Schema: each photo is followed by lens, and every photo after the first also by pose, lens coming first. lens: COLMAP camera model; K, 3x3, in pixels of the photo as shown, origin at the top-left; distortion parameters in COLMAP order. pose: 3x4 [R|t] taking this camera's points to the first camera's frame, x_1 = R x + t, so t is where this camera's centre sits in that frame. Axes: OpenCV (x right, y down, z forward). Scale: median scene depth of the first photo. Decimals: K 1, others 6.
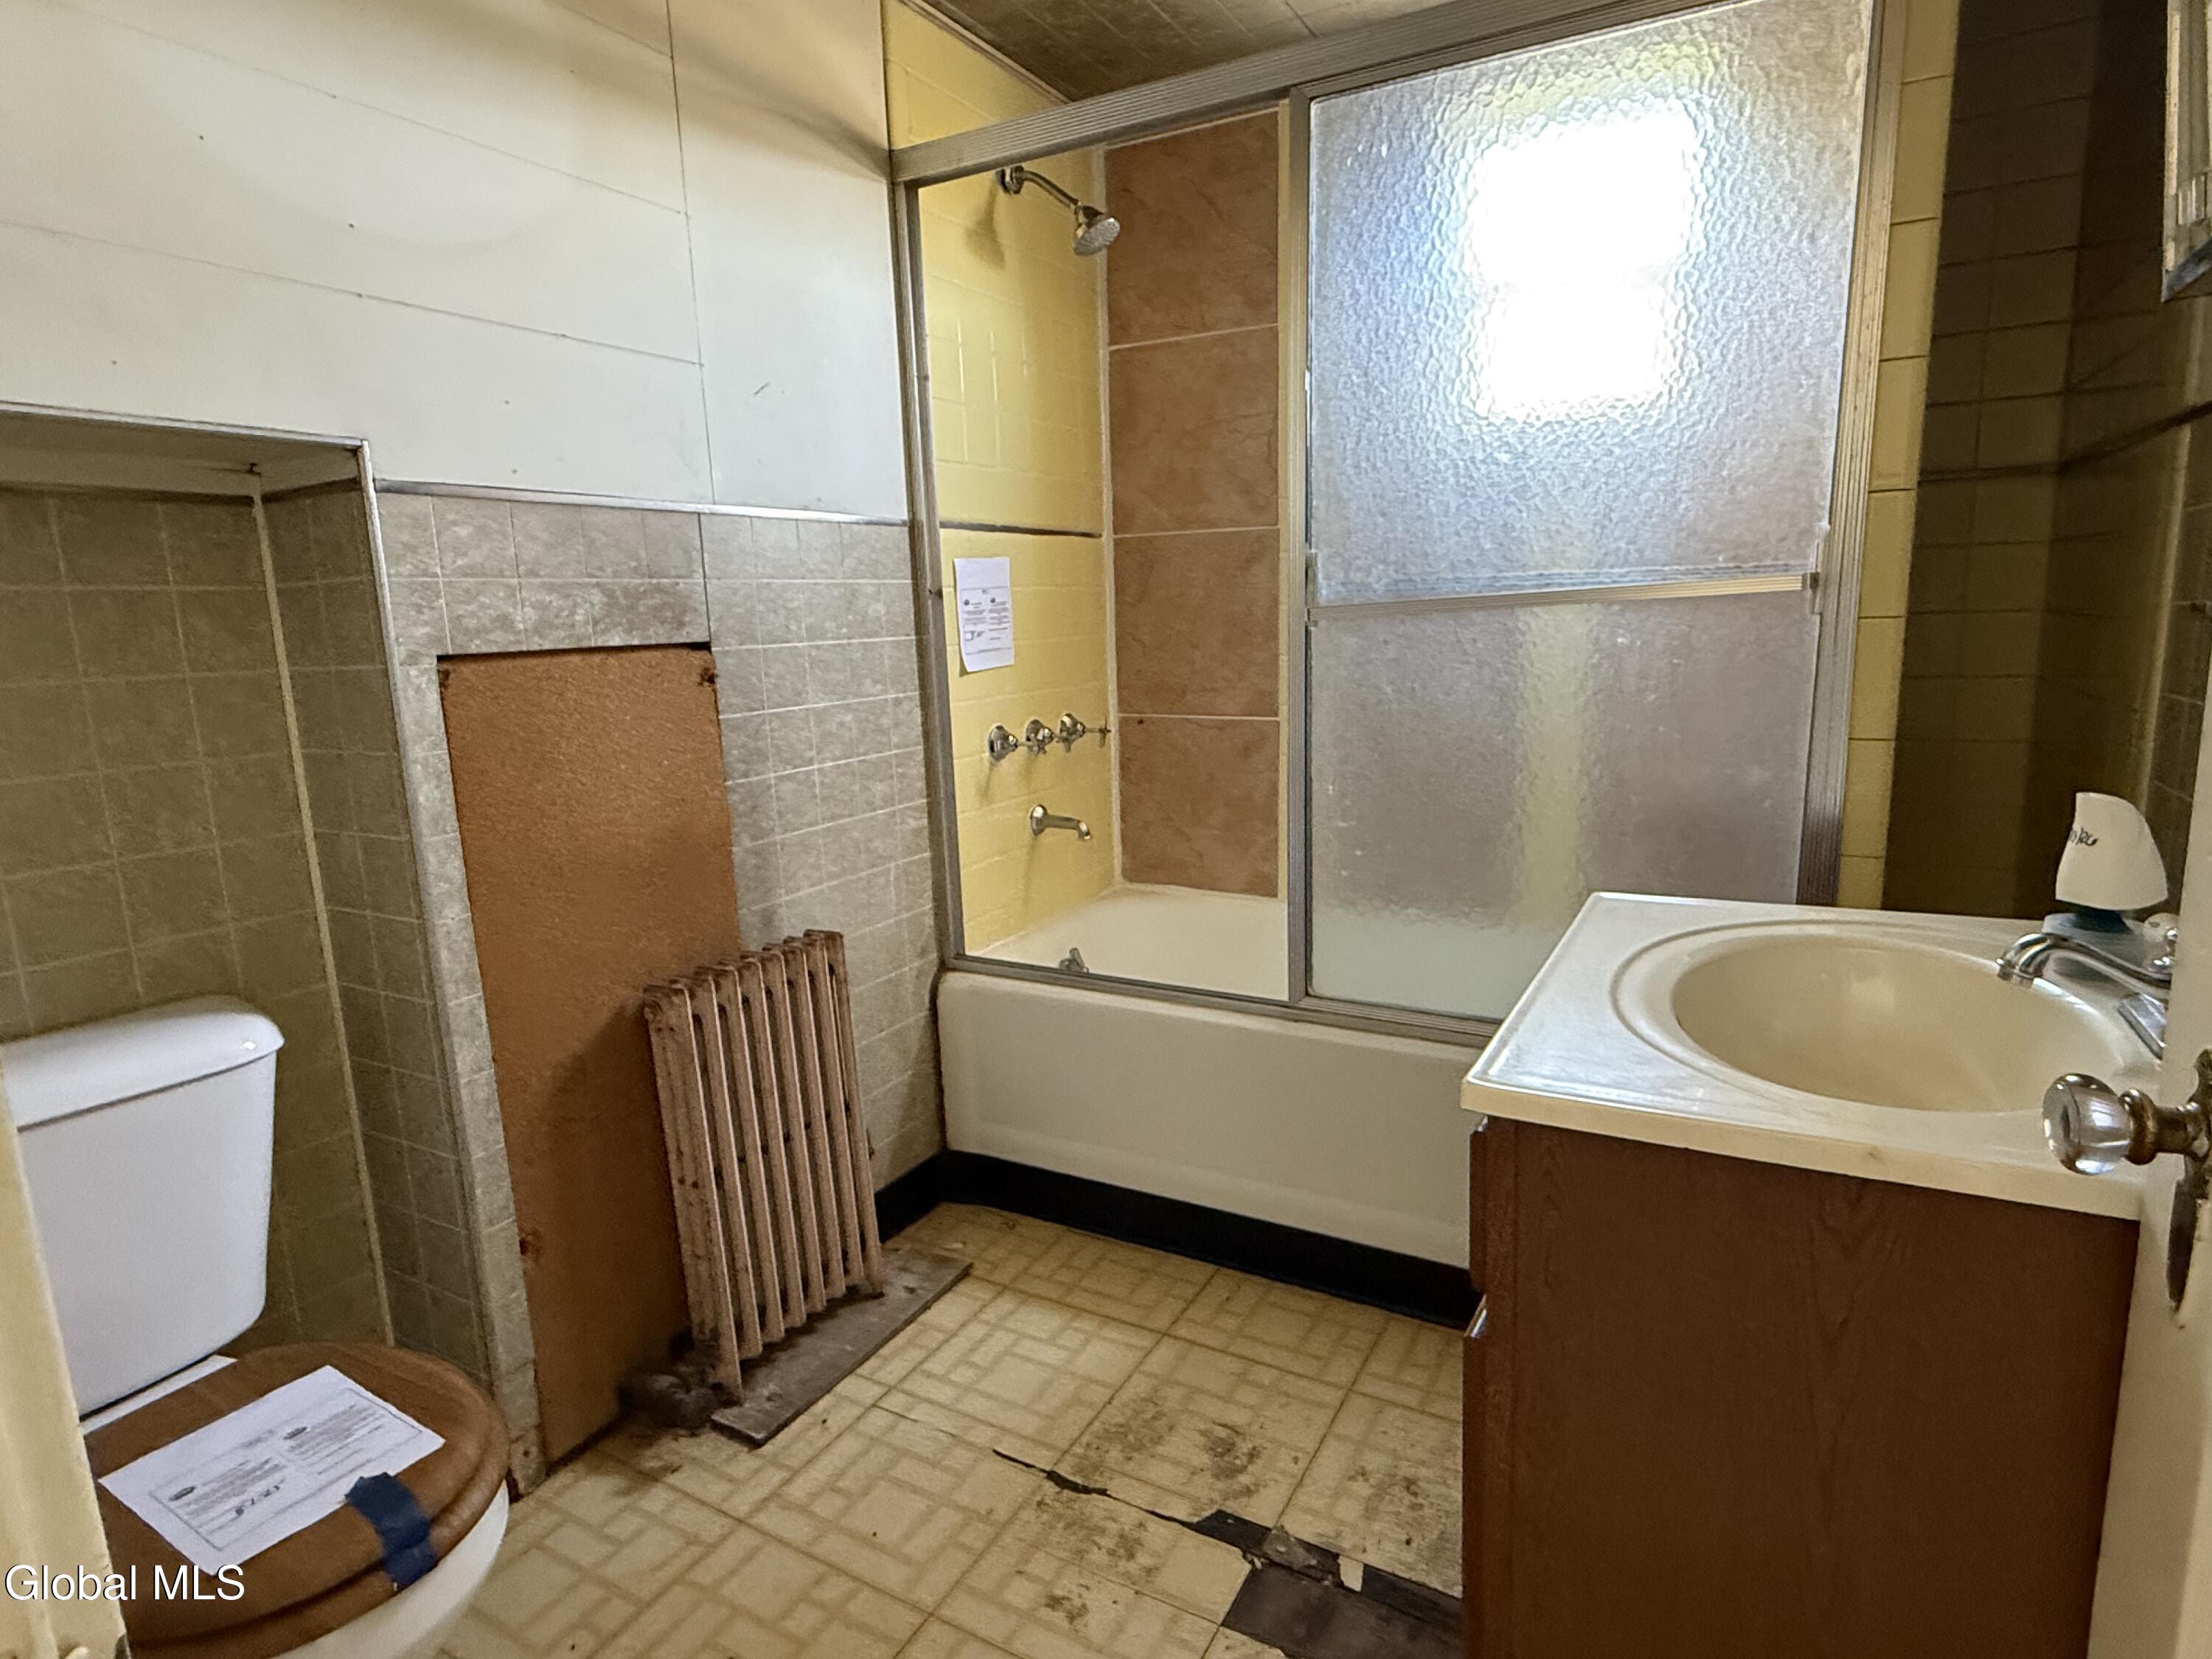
lens RADIAL K [[1204.0, 0, 1098.6], [0, 1204.0, 833.3], [0, 0, 1]] dist [-0.000957, 0.001023]
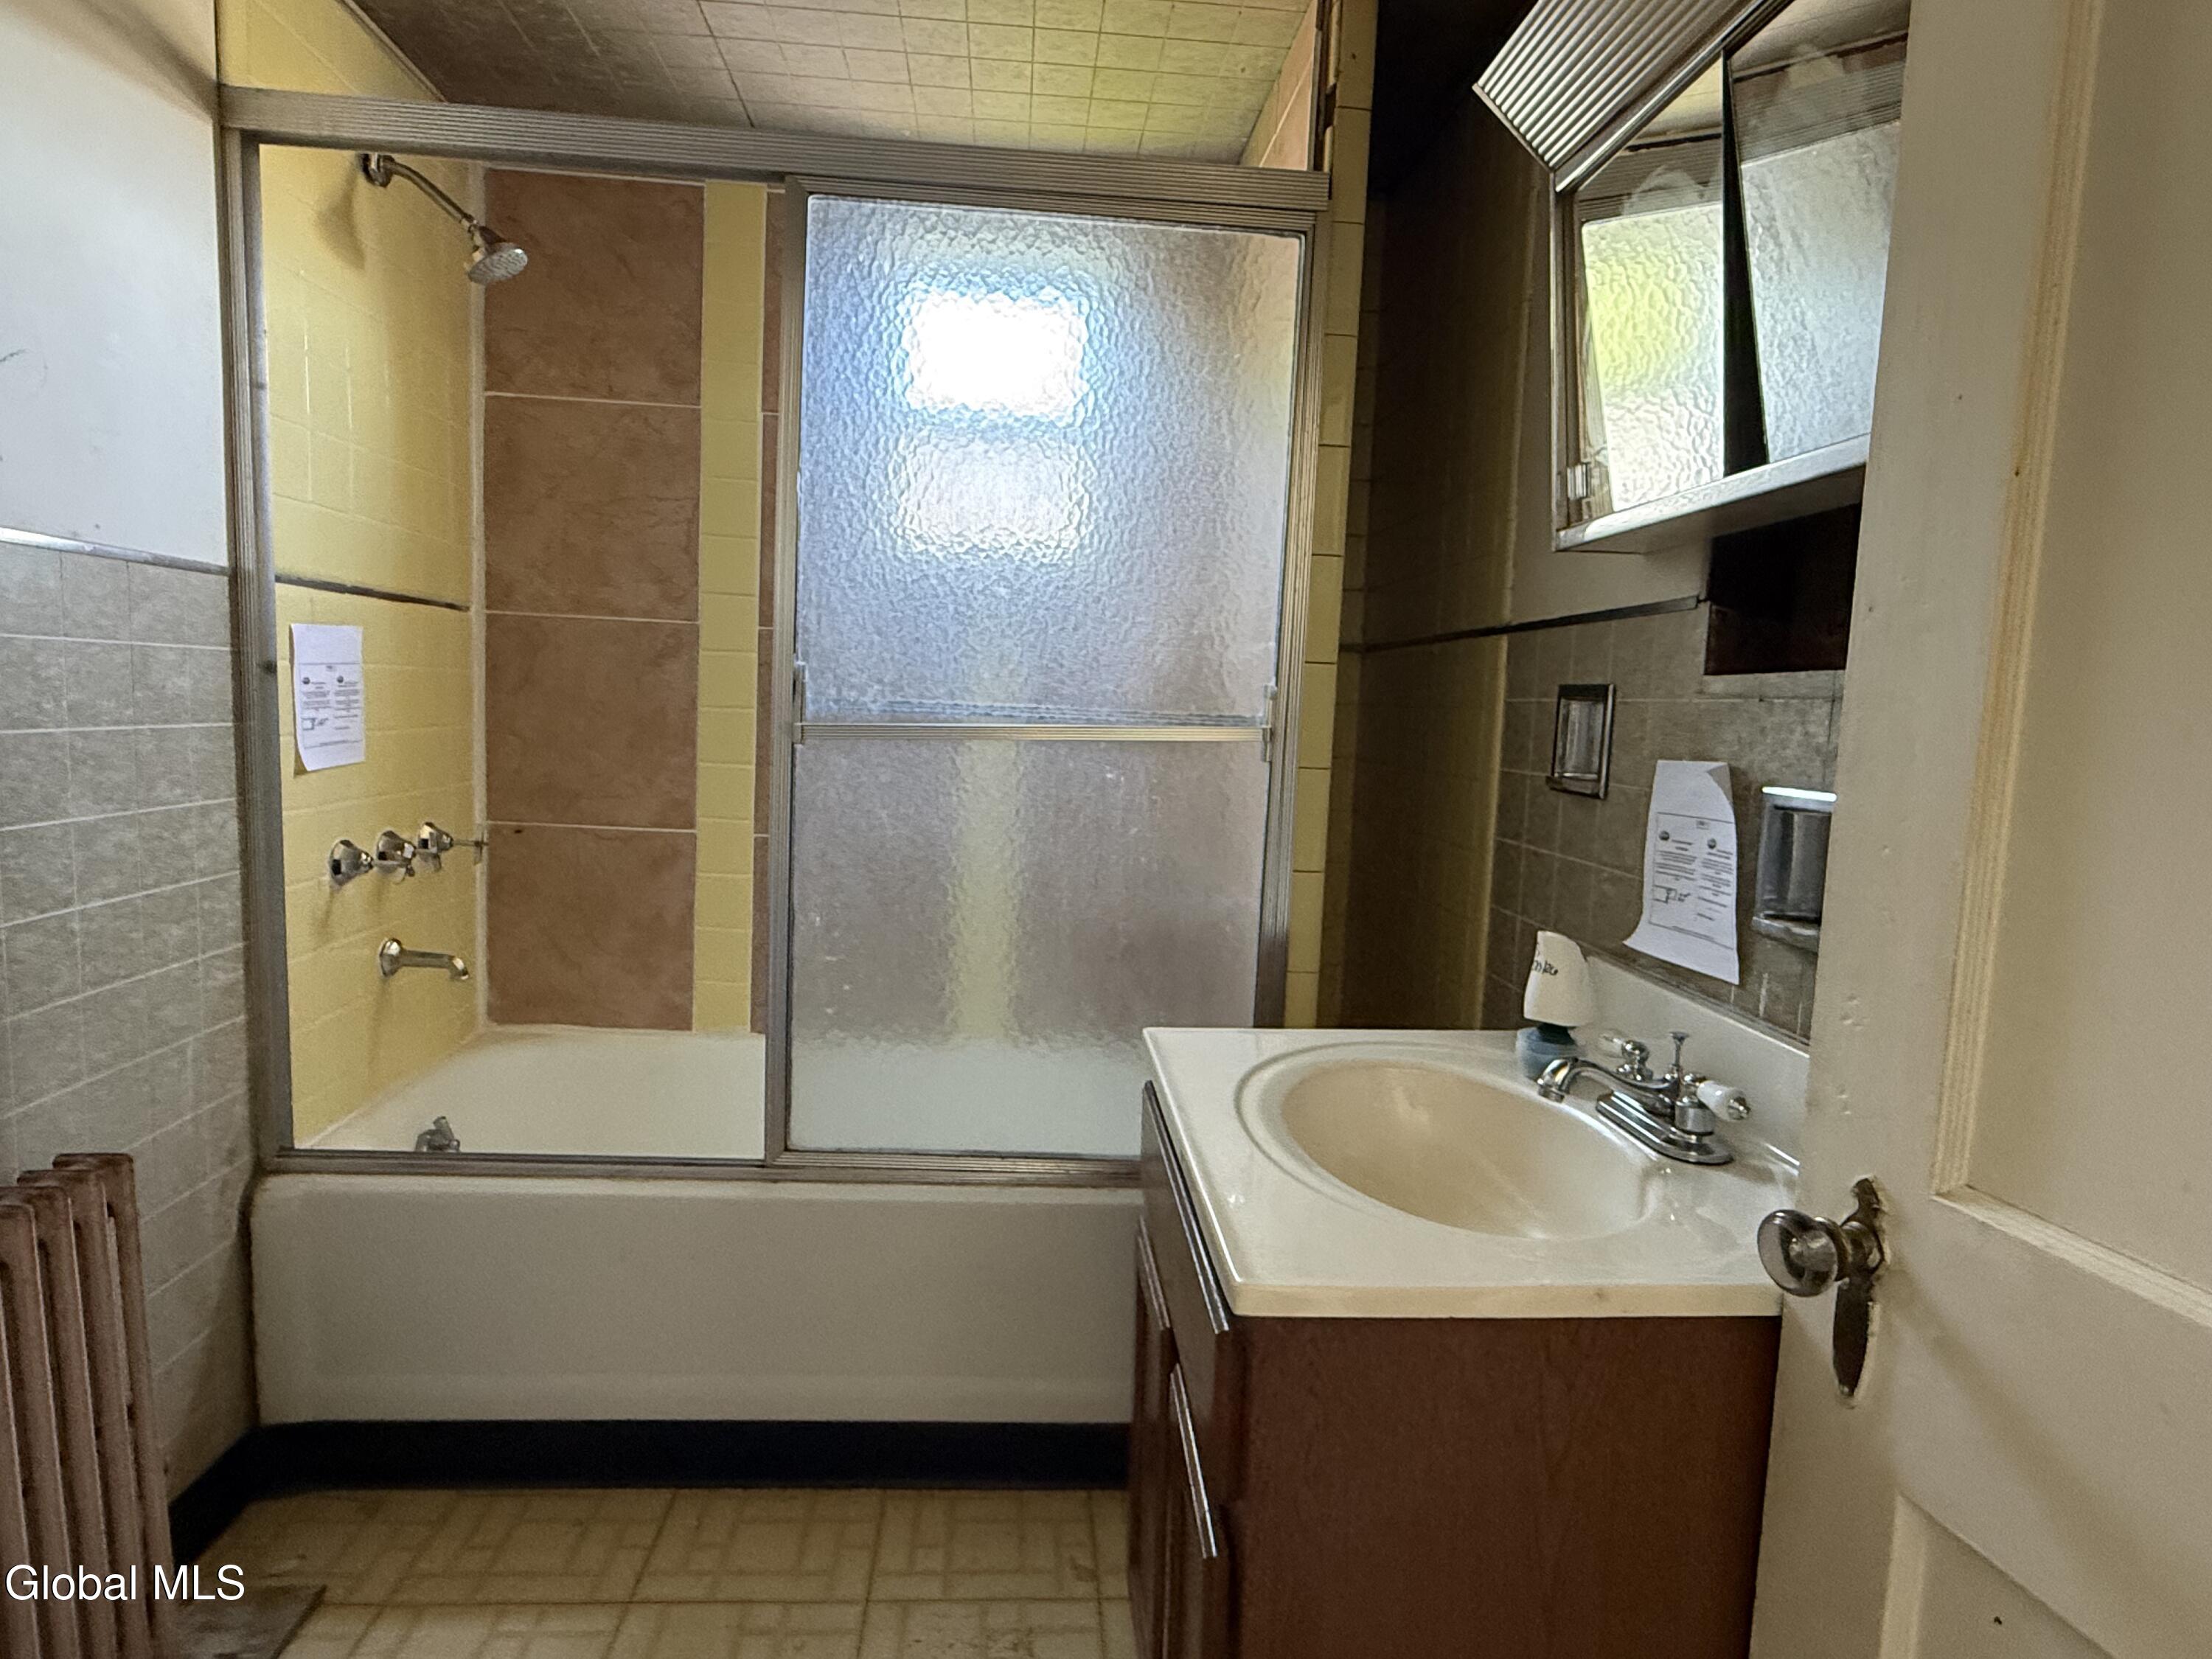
lens RADIAL K [[1201.3, 0, 1097.9], [0, 1201.3, 824.6], [0, 0, 1]] dist [0.001357, -0.000728]
pose [[0.832950, 0.012357, 0.553210, -0.123547], [0.031348, 0.997091, -0.069472, -0.035300], [-0.552459, 0.075208, 0.830140, 0.106000]]
